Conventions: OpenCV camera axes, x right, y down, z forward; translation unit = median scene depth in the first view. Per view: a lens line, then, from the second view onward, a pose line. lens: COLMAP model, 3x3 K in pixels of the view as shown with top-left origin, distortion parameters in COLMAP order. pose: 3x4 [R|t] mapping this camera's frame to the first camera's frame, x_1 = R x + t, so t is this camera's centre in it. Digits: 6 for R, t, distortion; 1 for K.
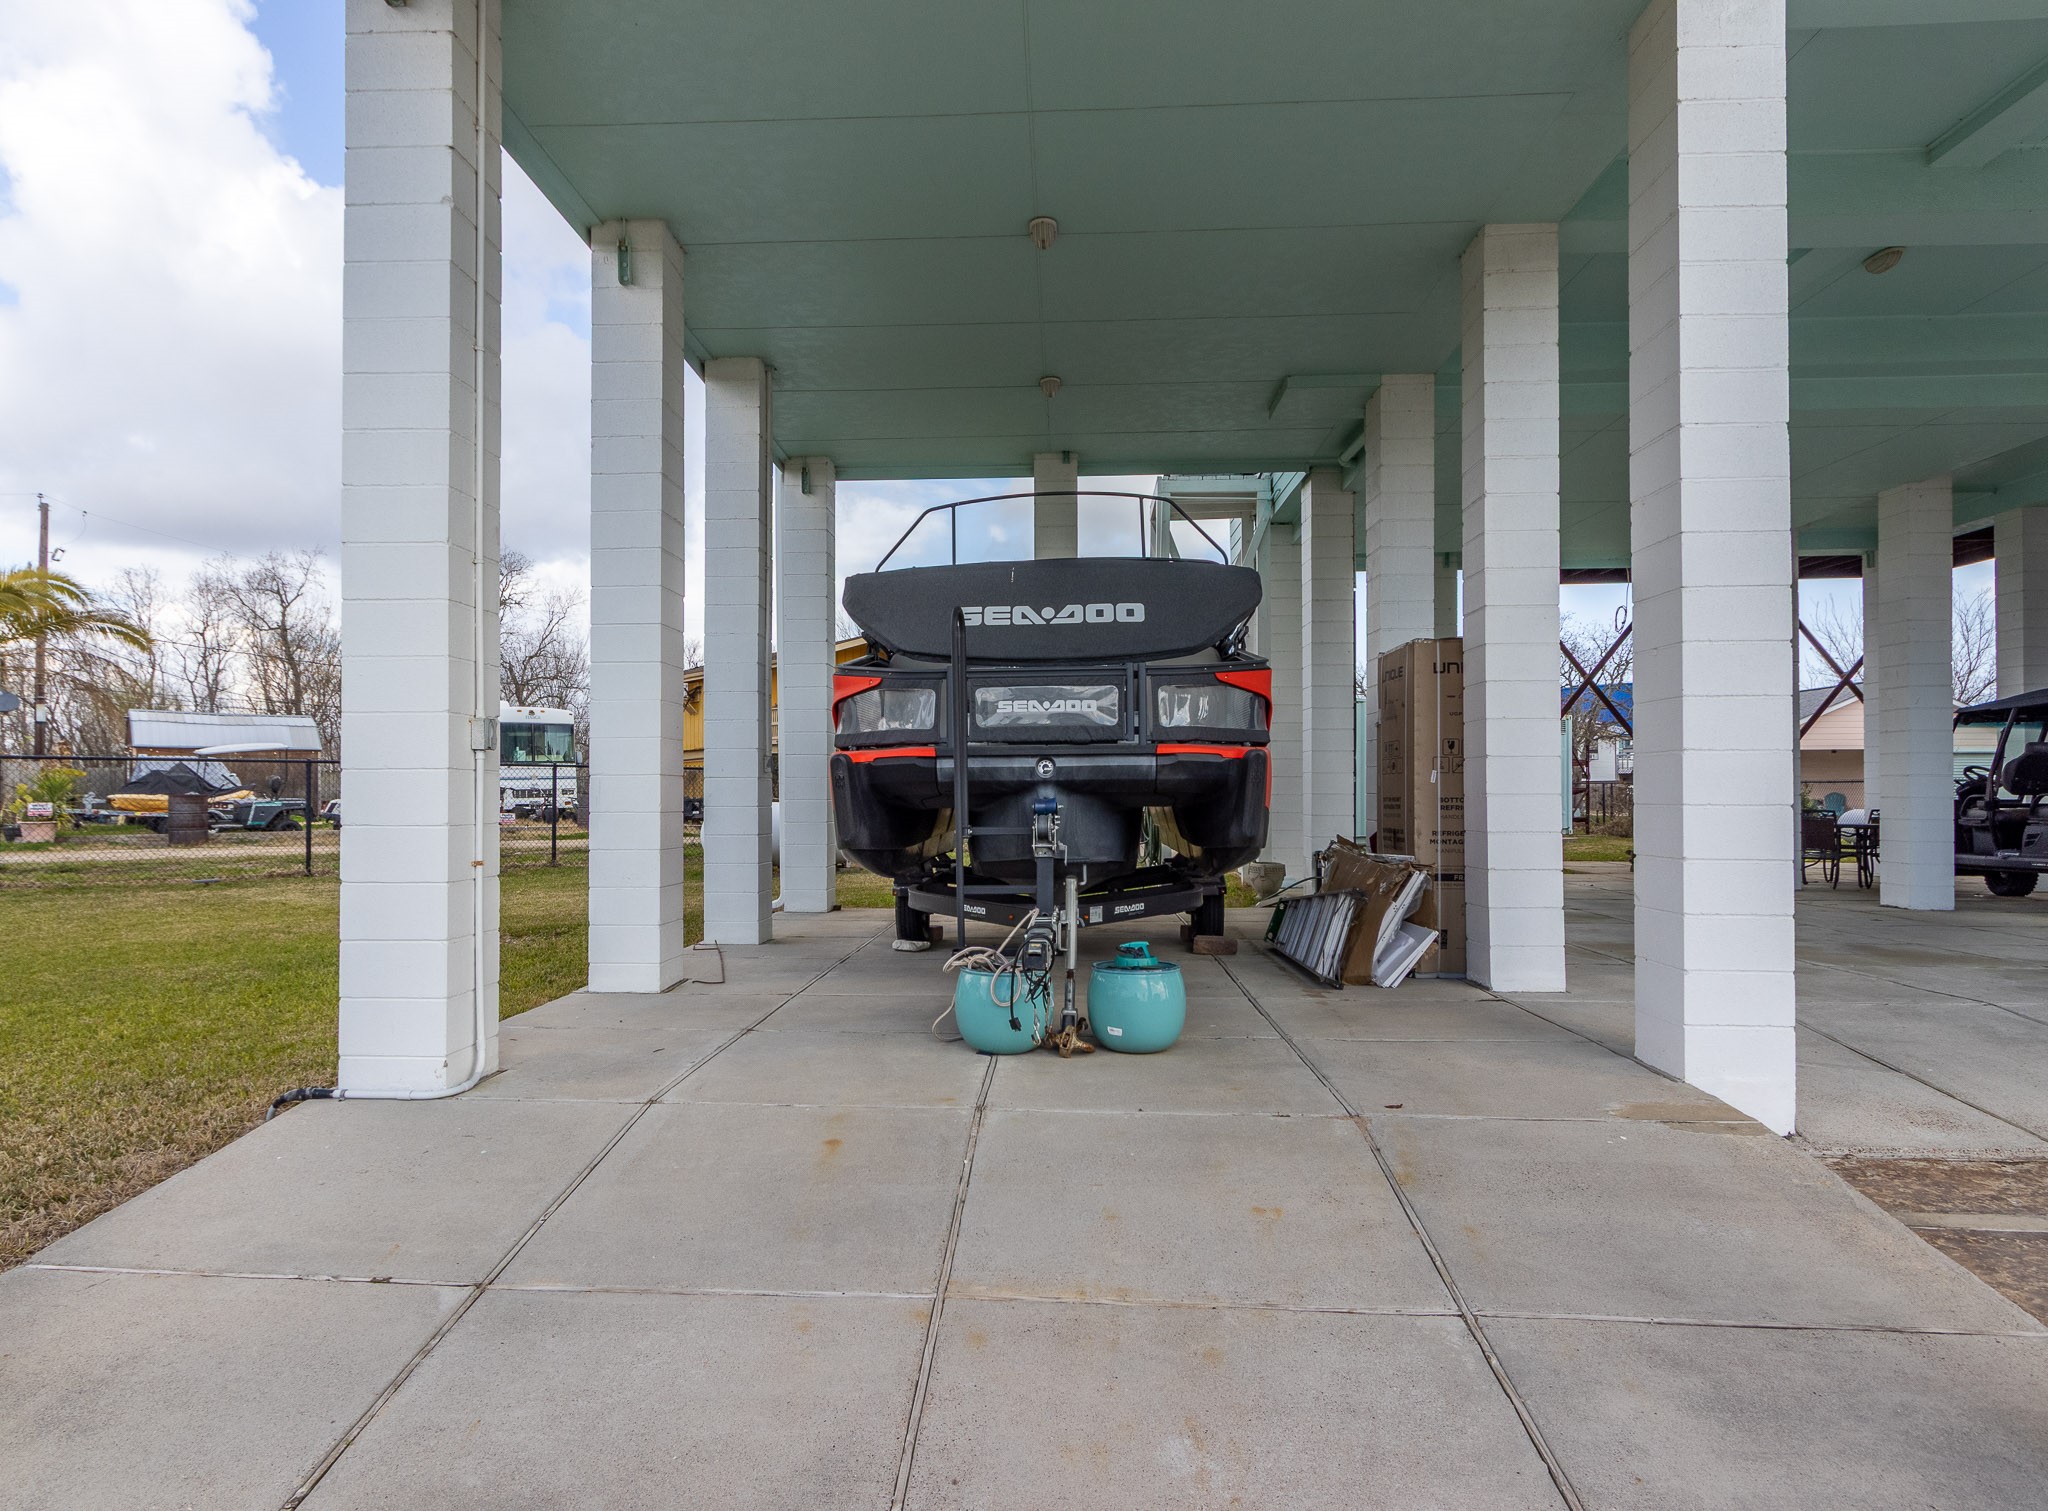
lens RADIAL K [[1181.2, 0, 1024.0], [0, 1181.2, 755.5], [0, 0, 1]] dist [0.000765, -0.000111]
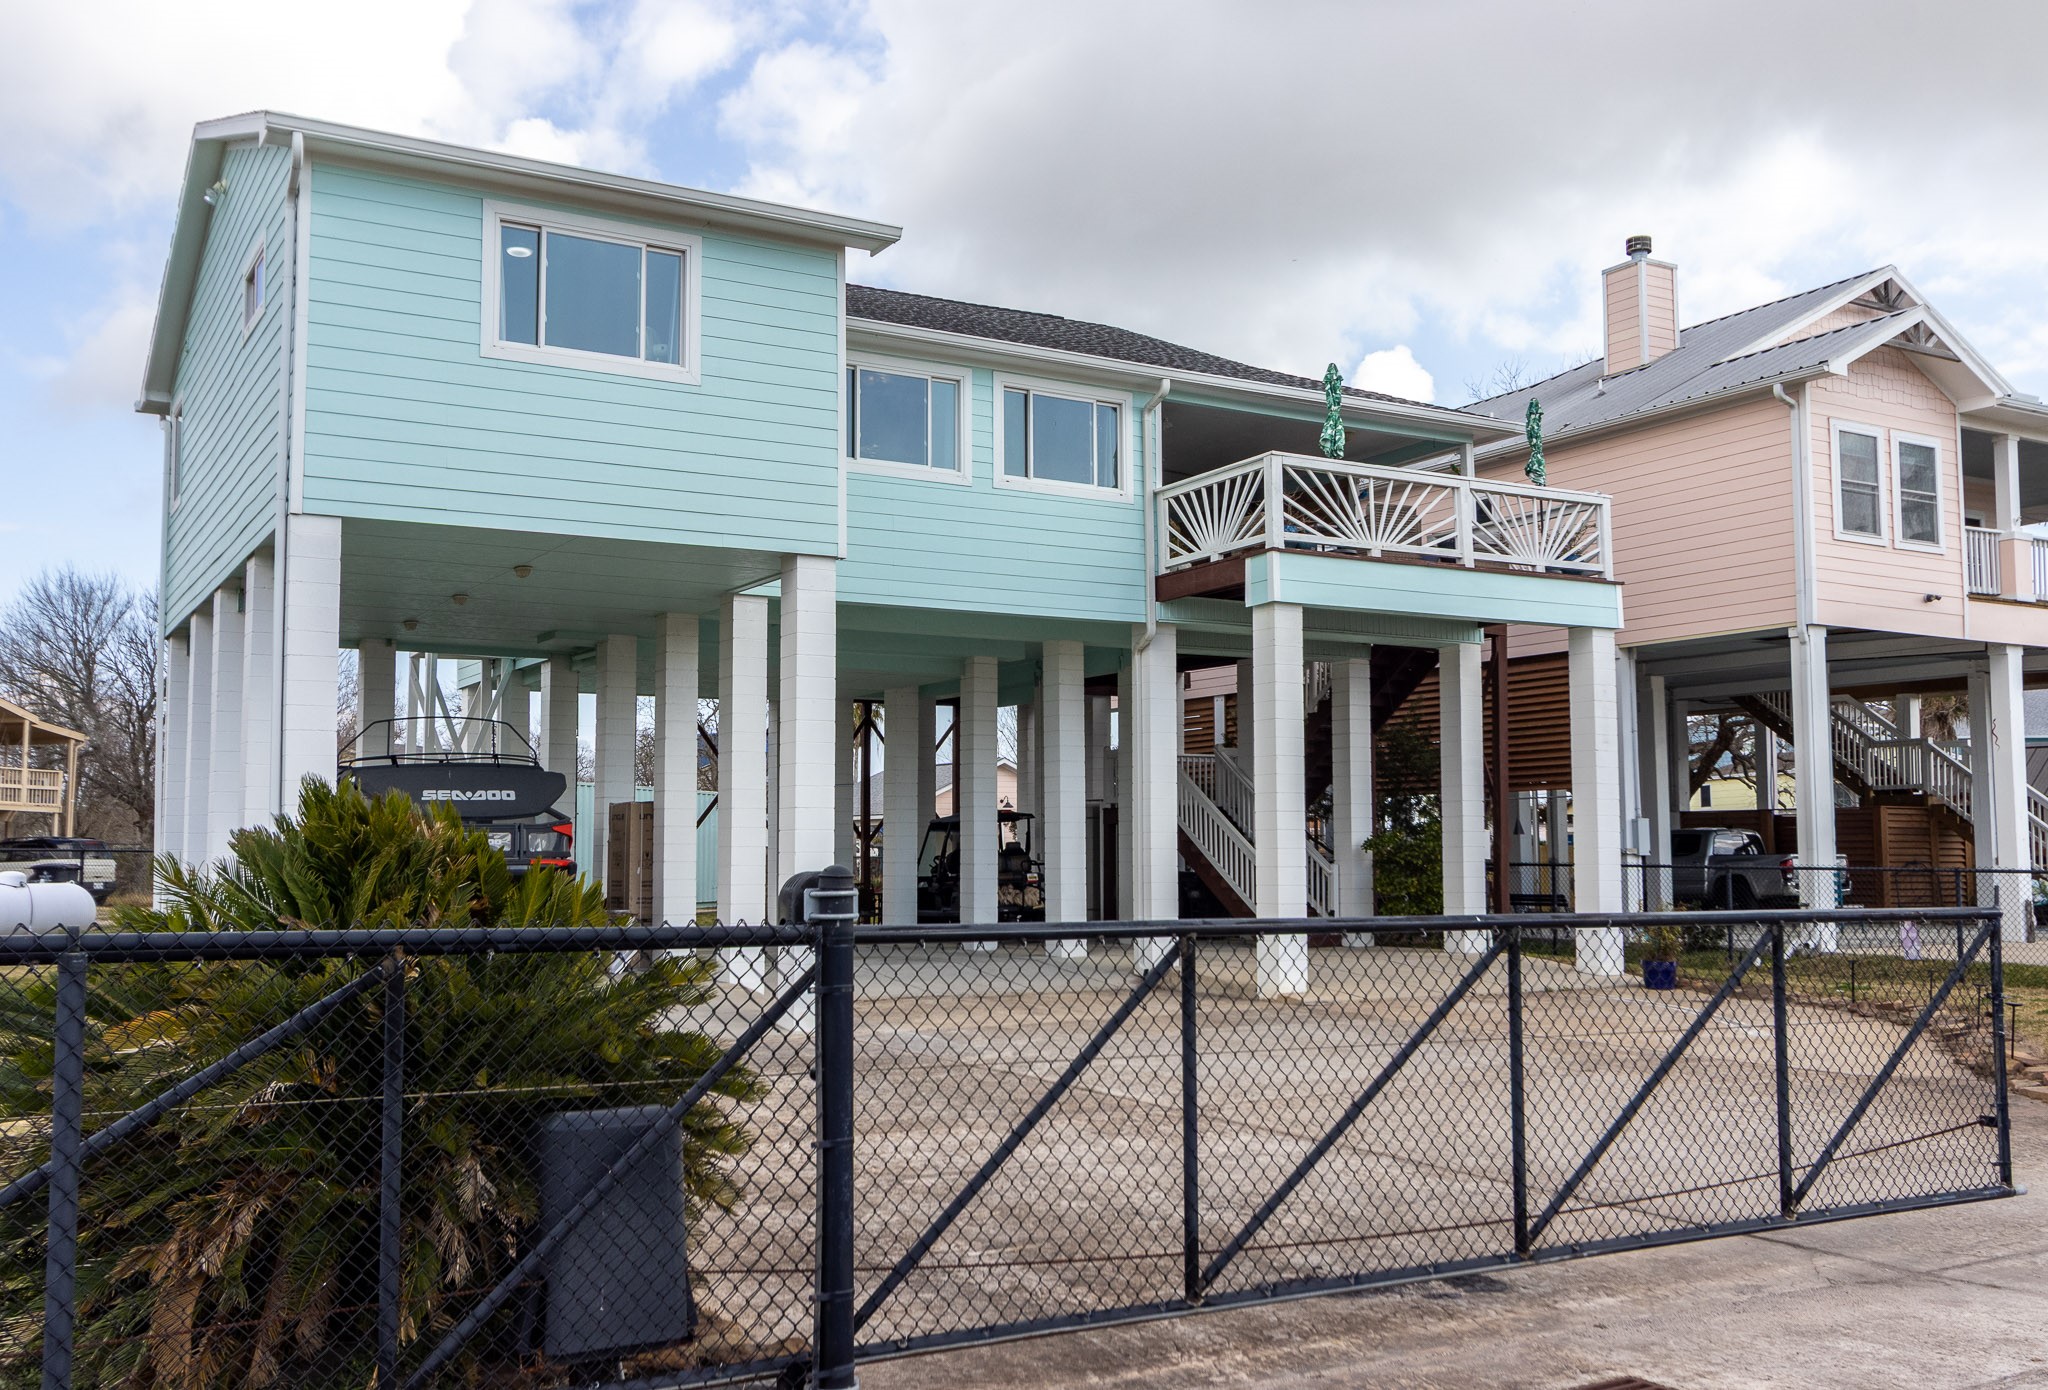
lens RADIAL K [[1877.5, 0, 1024.0], [0, 1877.5, 695.0], [0, 0, 1]] dist [-0.003025, -0.000787]
pose [[0.845030, 0.044025, 0.532903, -0.880607], [-0.009892, 0.997721, -0.066740, -0.079009], [-0.534627, 0.051126, 0.843540, -2.226398]]
